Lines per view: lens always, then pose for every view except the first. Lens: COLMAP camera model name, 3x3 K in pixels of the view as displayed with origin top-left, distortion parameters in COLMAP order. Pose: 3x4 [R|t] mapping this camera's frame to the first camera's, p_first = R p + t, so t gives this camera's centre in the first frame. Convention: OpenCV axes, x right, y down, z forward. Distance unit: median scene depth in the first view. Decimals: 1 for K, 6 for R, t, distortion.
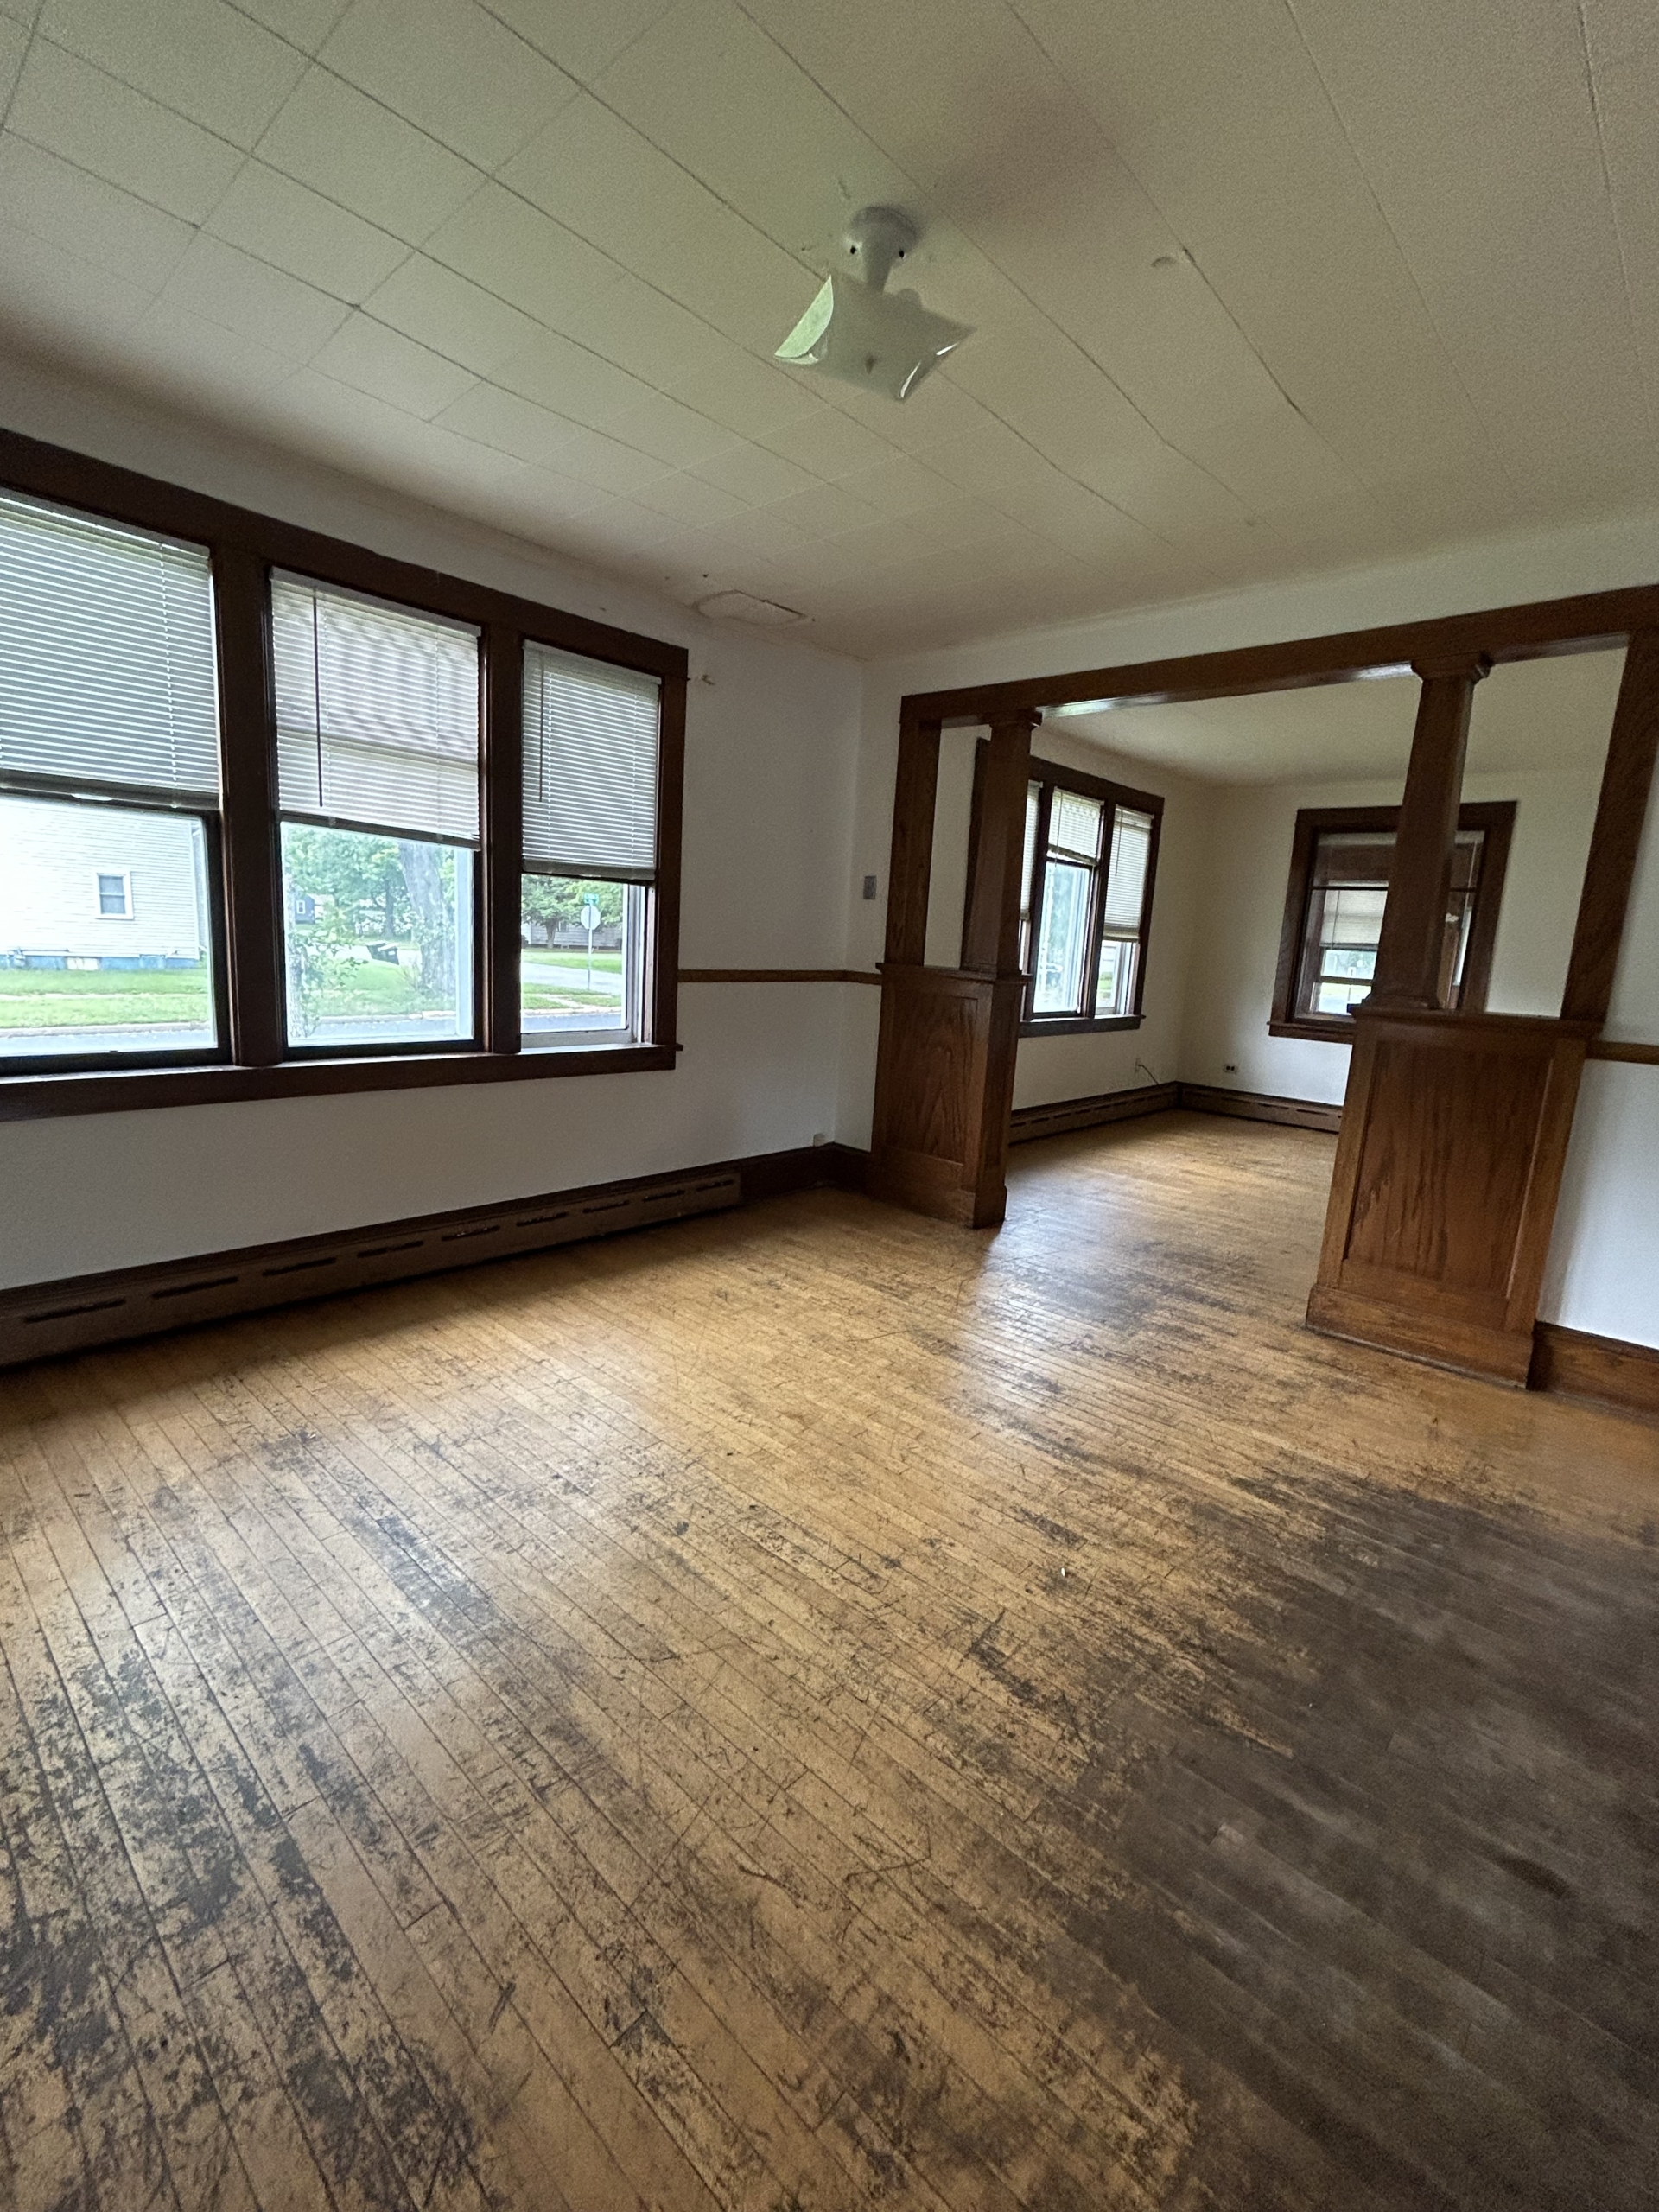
lens RADIAL K [[967.9, 0, 836.1], [0, 967.9, 1104.1], [0, 0, 1]] dist [-0.002934, -0.000467]
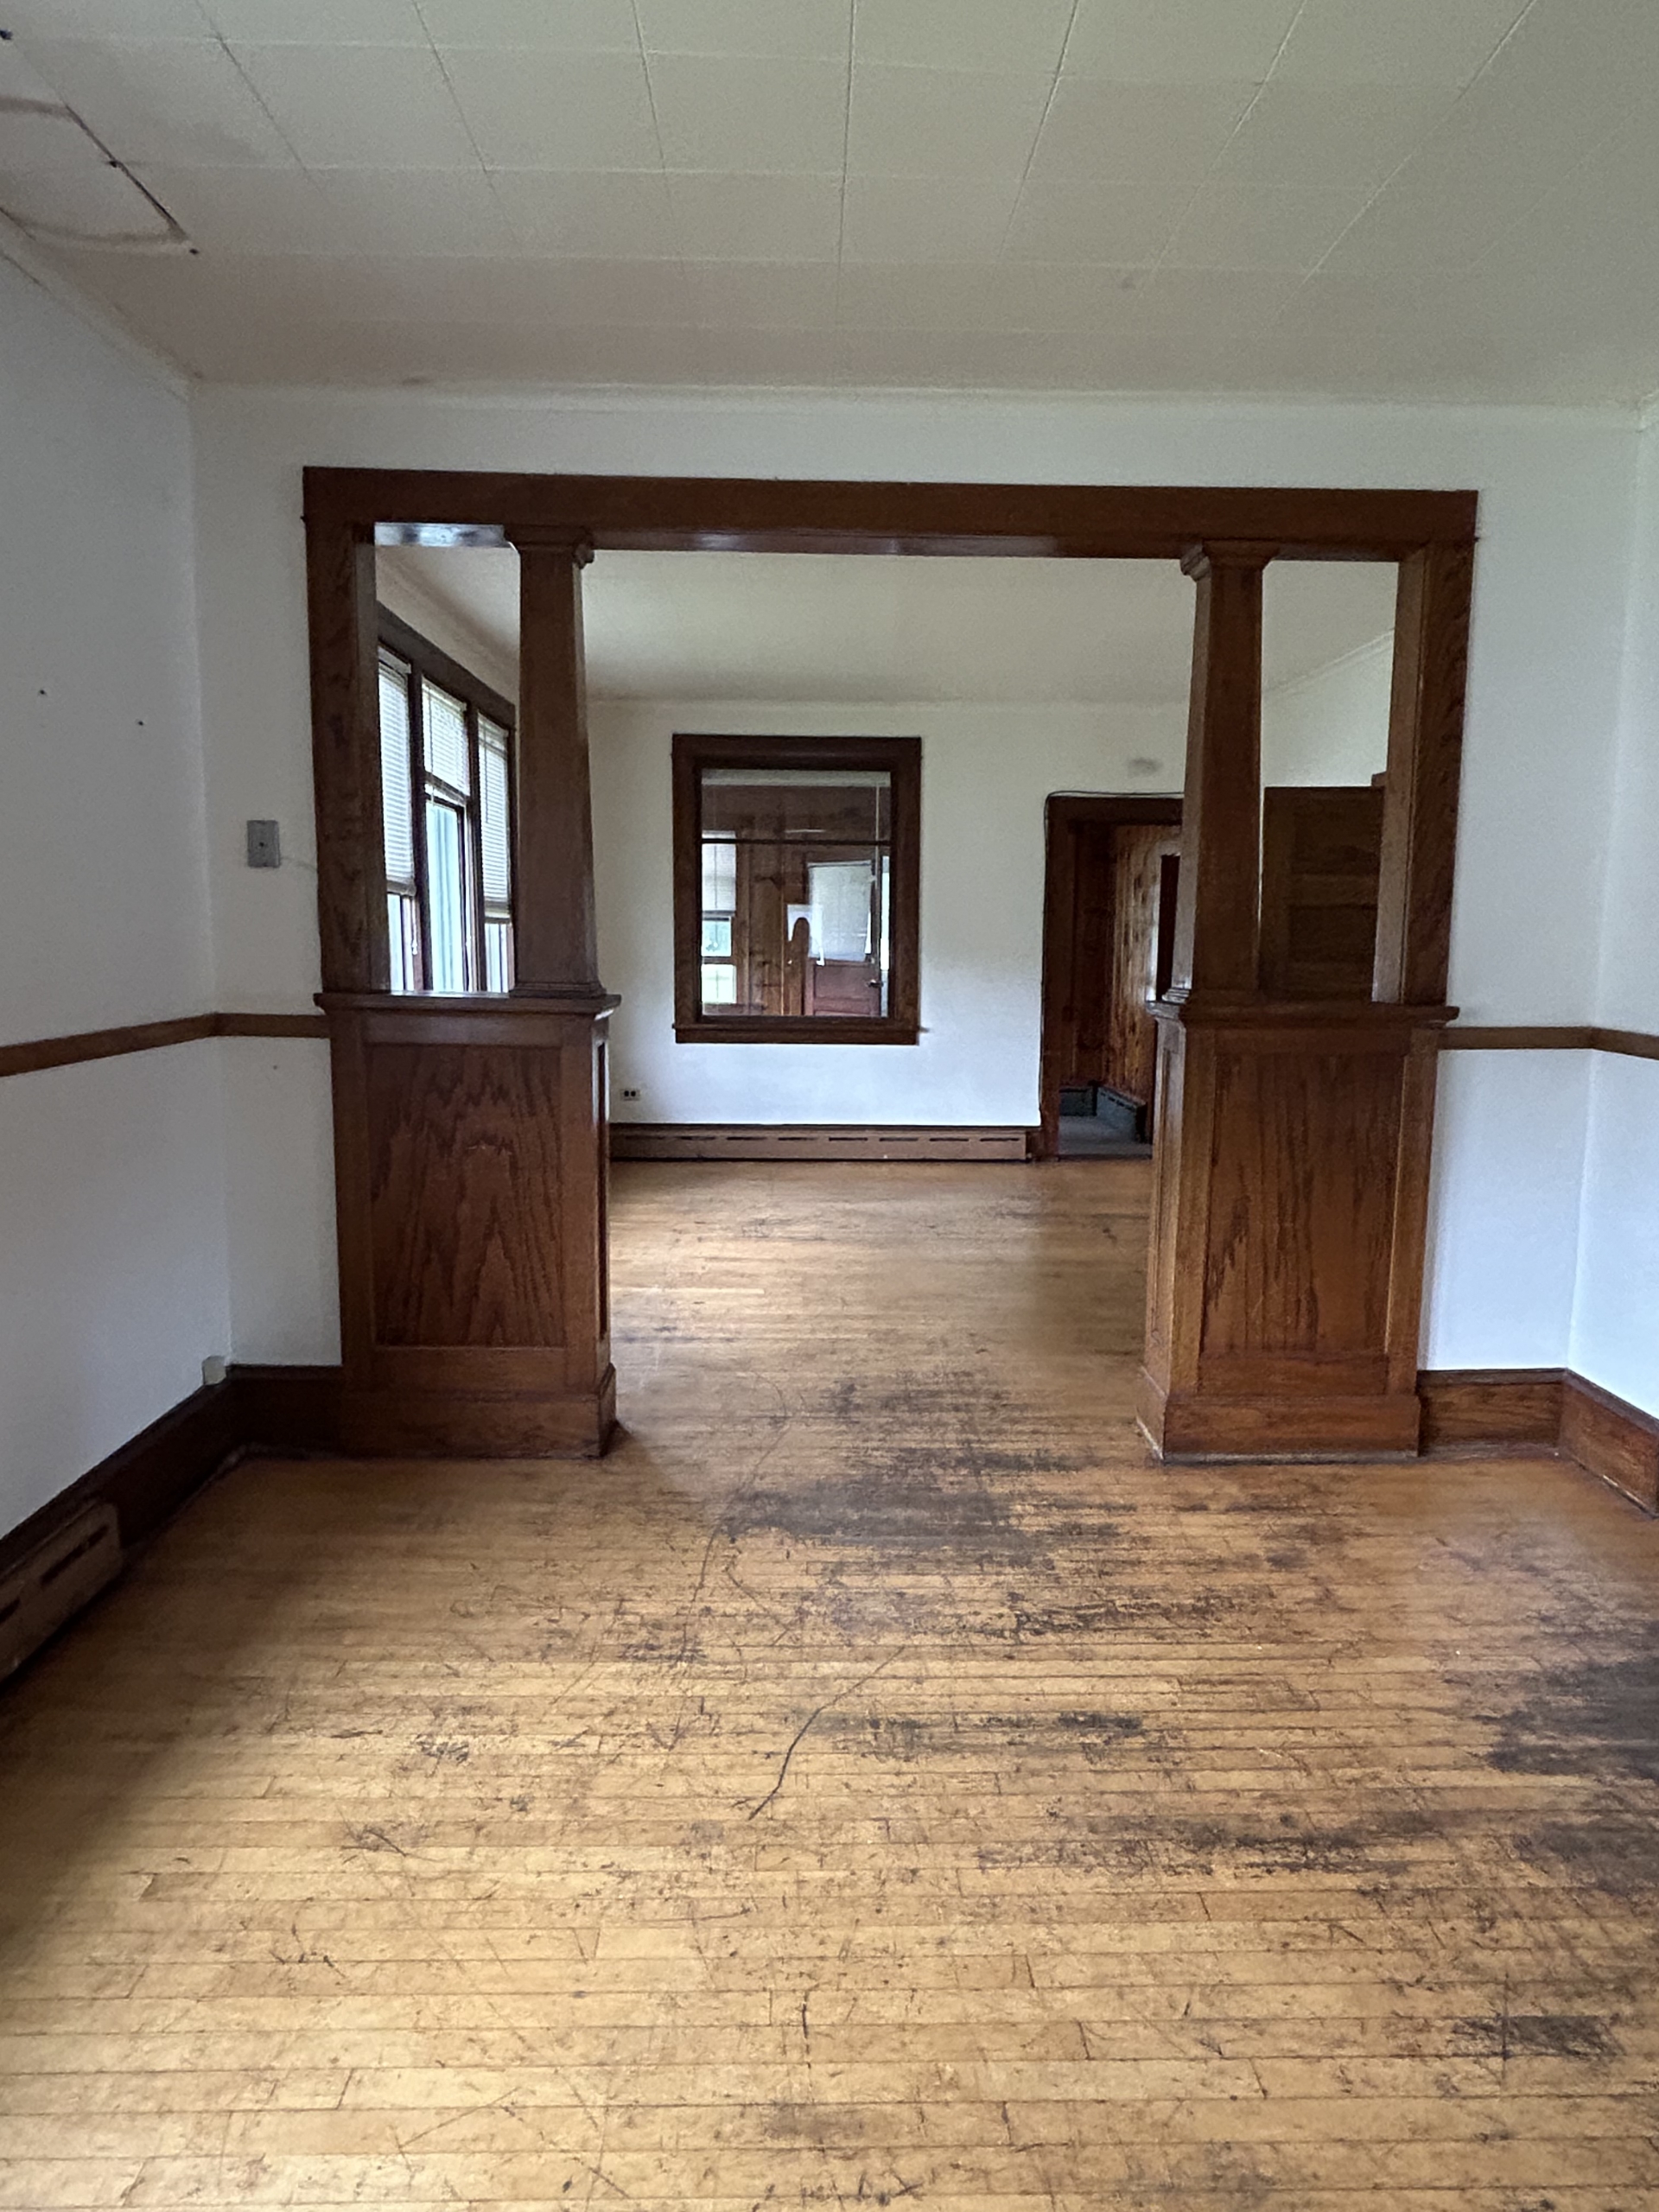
lens RADIAL K [[1312.1, 0, 839.3], [0, 1312.1, 1099.3], [0, 0, 1]] dist [-0.000220, -0.002293]
pose [[0.719902, -0.134371, 0.680944, -0.313692], [0.149341, 0.988090, 0.037095, -0.104762], [-0.677819, 0.074988, 0.731395, 0.441331]]
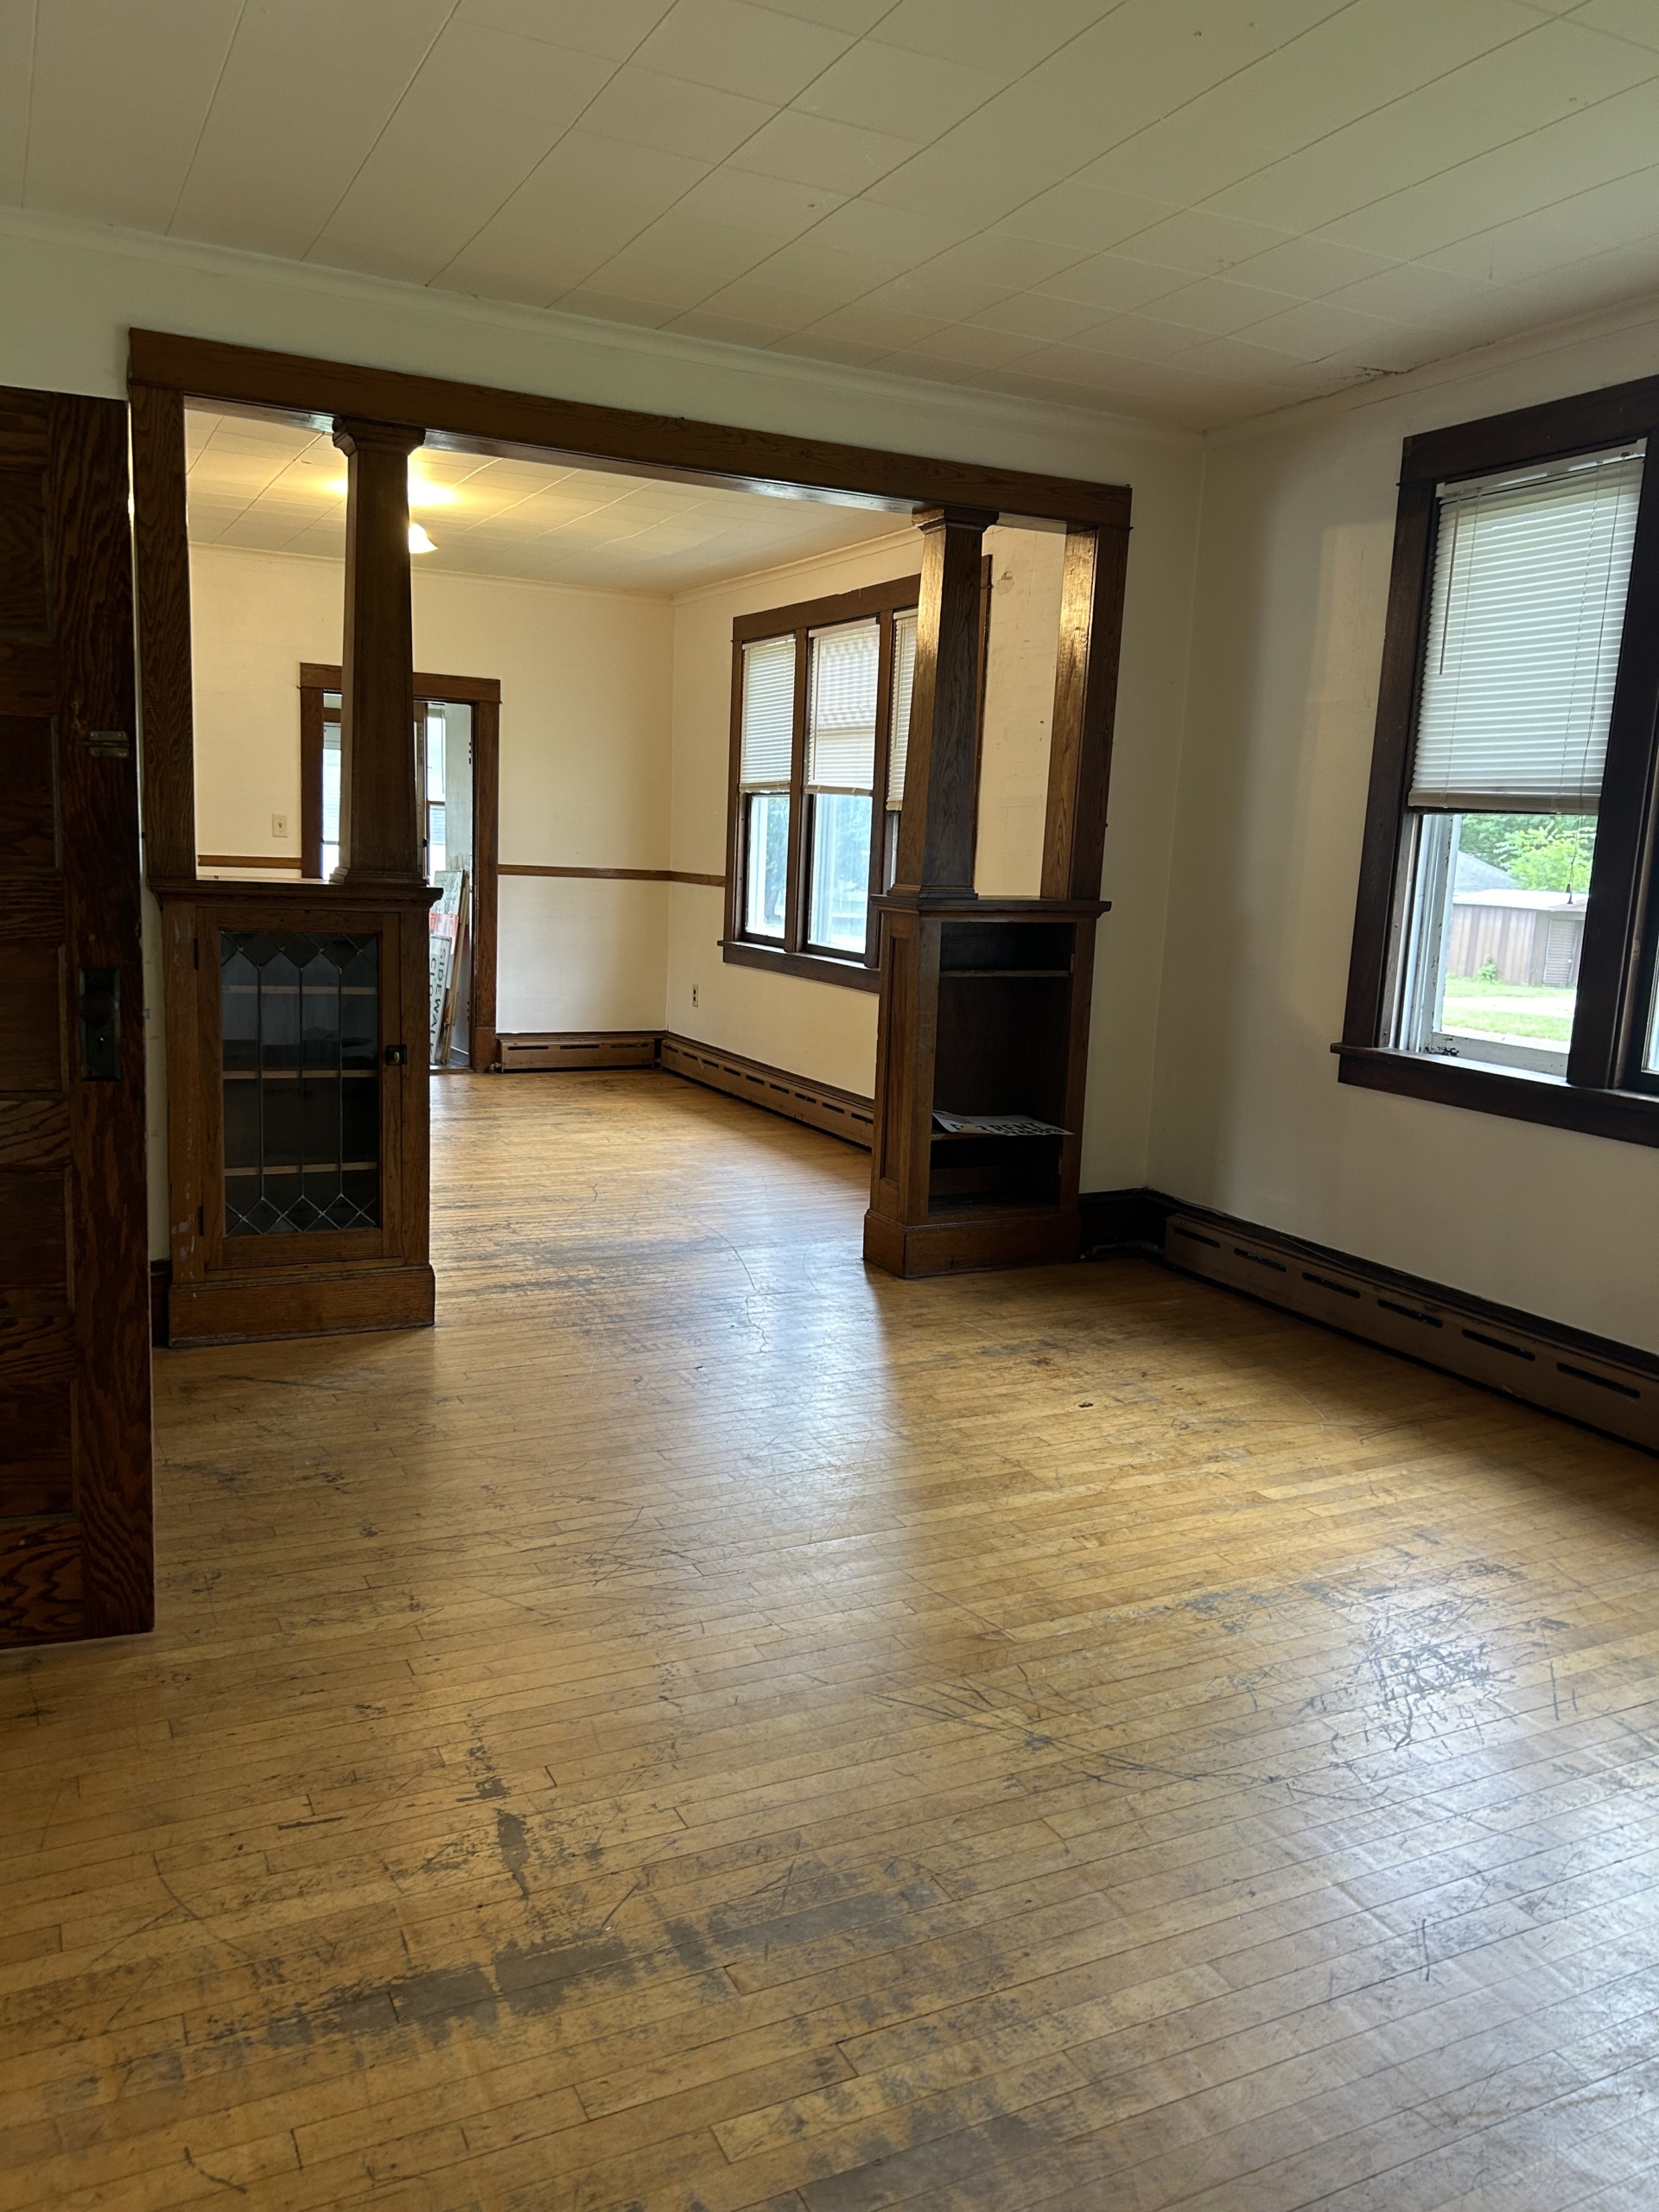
lens RADIAL K [[1665.1, 0, 835.5], [0, 1665.1, 1107.3], [0, 0, 1]] dist [0.002075, -0.000134]
pose [[-0.351572, 0.080311, -0.932710, 1.634949], [-0.220234, 0.961256, 0.165783, -0.221632], [0.909887, 0.263700, -0.320264, 1.728249]]
